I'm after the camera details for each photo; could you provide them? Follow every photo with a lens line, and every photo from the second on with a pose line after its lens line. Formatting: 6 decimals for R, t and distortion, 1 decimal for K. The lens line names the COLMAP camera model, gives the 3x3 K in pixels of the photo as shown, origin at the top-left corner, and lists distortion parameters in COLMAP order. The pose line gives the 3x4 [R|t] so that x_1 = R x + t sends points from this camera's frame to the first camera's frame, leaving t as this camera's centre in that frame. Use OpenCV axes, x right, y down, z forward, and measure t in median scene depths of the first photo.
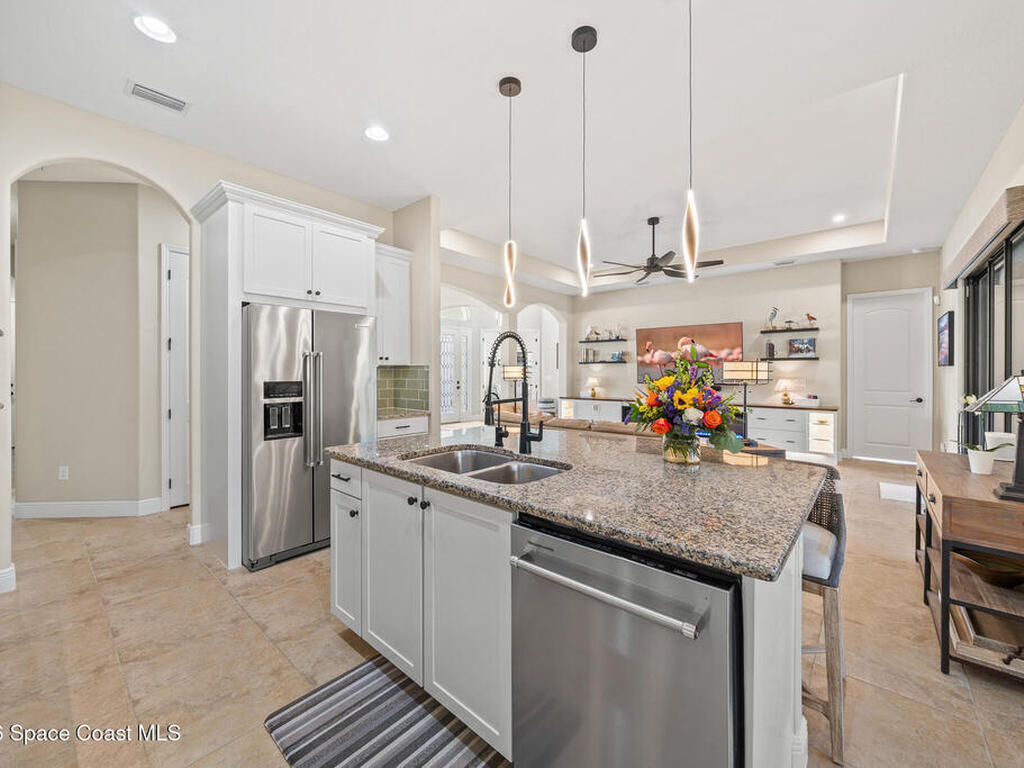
lens RADIAL K [[414.2, 0, 513.6], [0, 414.2, 381.2], [0, 0, 1]] dist [0.001134, -0.000092]
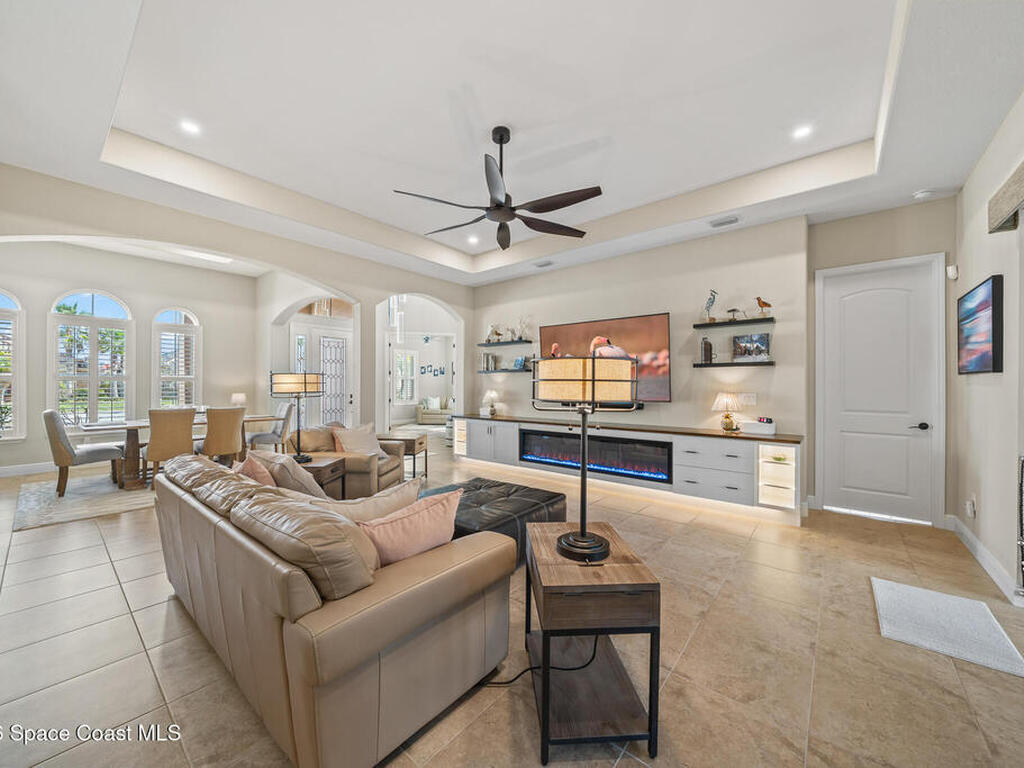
lens RADIAL K [[397.9, 0, 506.5], [0, 397.9, 391.8], [0, 0, 1]] dist [-0.000284, 0.000113]
pose [[0.999876, -0.000700, 0.015704, 0.277613], [0.000719, 0.999999, -0.001204, -0.007643], [-0.015704, 0.001215, 0.999876, 0.343707]]
